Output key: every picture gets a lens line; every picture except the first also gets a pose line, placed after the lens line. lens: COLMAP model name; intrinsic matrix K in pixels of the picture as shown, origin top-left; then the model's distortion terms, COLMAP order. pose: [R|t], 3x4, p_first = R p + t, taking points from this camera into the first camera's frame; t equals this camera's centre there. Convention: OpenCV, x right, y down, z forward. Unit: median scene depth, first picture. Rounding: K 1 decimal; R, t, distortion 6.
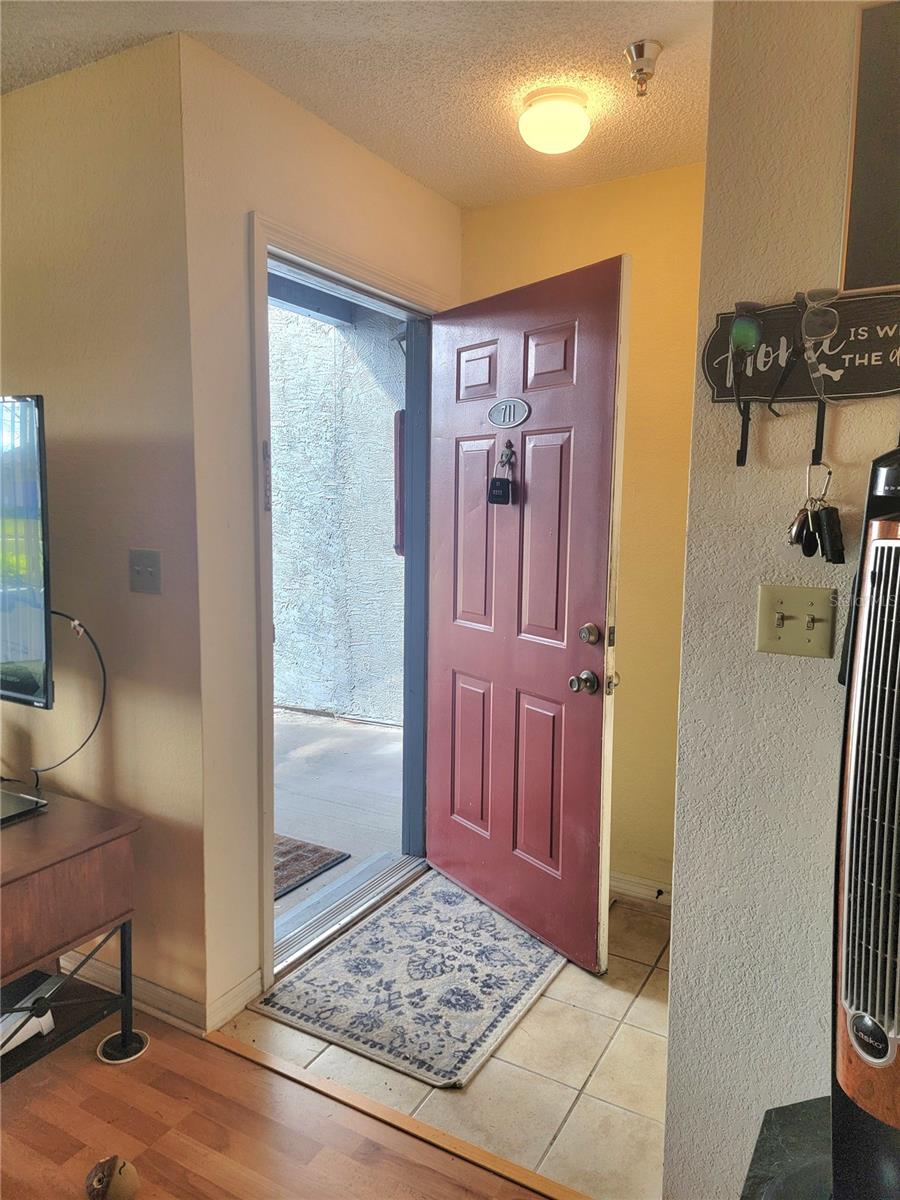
lens RADIAL K [[837.2, 0, 452.0], [0, 837.2, 596.4], [0, 0, 1]] dist [0.055523, -0.034428]
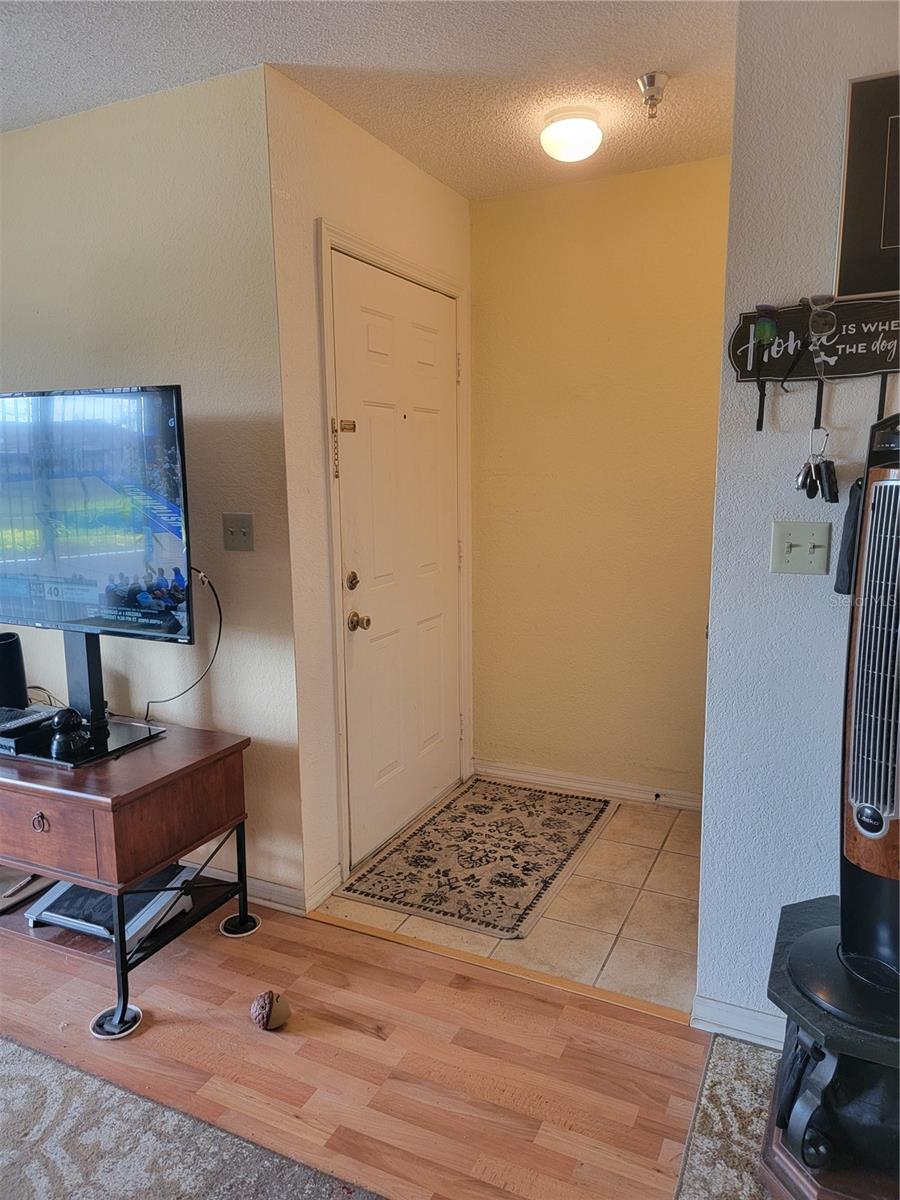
lens RADIAL K [[833.9, 0, 444.1], [0, 833.9, 605.5], [0, 0, 1]] dist [0.040674, -0.008504]
pose [[0.997826, -0.034931, 0.055890, -0.149603], [0.032011, 0.998117, 0.052314, 0.021253], [-0.057612, -0.050411, 0.997065, -0.189062]]
